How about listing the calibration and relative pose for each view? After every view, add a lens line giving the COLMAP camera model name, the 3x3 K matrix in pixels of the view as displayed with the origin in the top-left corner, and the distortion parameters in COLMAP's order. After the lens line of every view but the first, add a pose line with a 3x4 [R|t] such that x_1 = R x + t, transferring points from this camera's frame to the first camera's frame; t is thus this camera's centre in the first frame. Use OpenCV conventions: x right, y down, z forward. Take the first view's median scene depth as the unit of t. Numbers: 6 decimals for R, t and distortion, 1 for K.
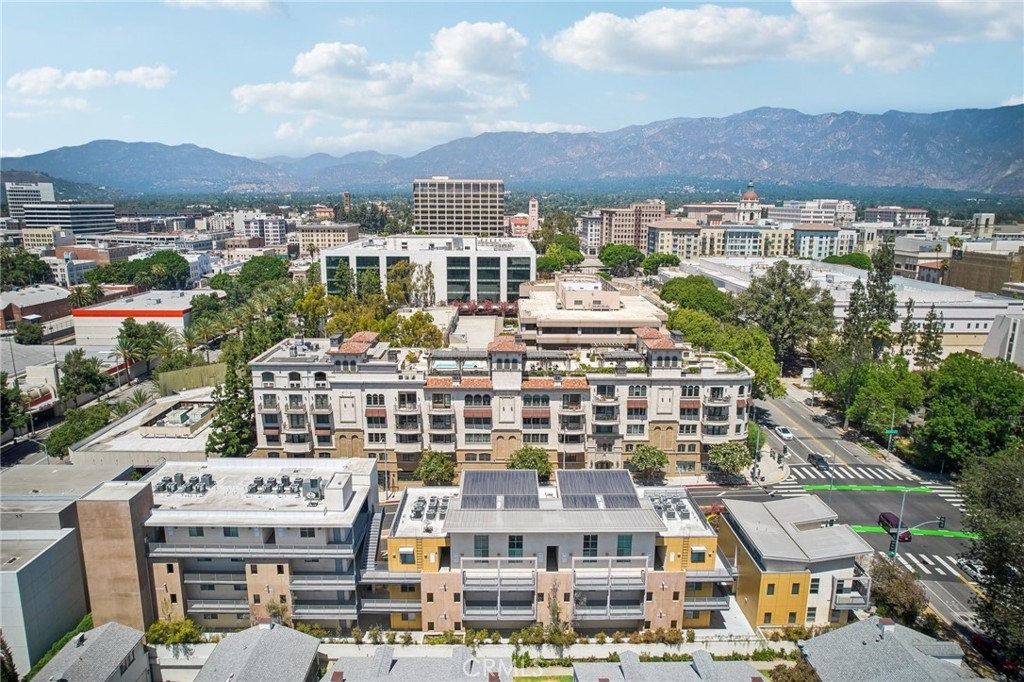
lens RADIAL K [[670.0, 0, 516.0], [0, 670.0, 341.7], [0, 0, 1]] dist [-0.052338, 0.026317]
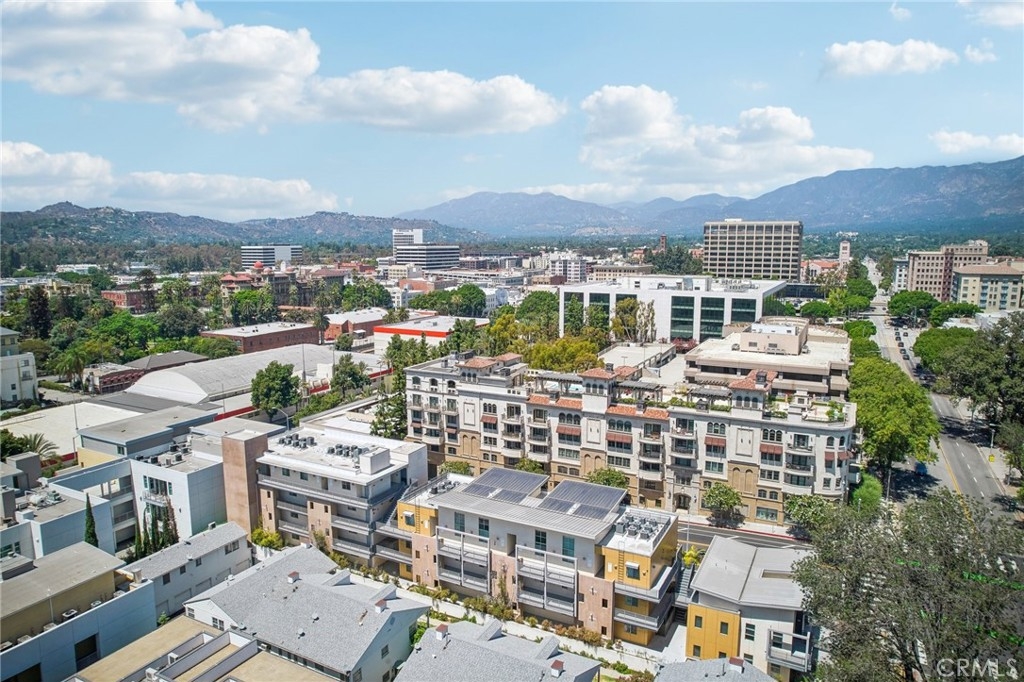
lens RADIAL K [[670.0, 0, 517.1], [0, 670.0, 341.6], [0, 0, 1]] dist [-0.052338, 0.026317]
pose [[0.876596, 0.062648, -0.477132, 0.384295], [-0.092115, 0.995000, -0.038590, 0.010081], [0.472329, 0.077778, 0.877984, -0.029184]]
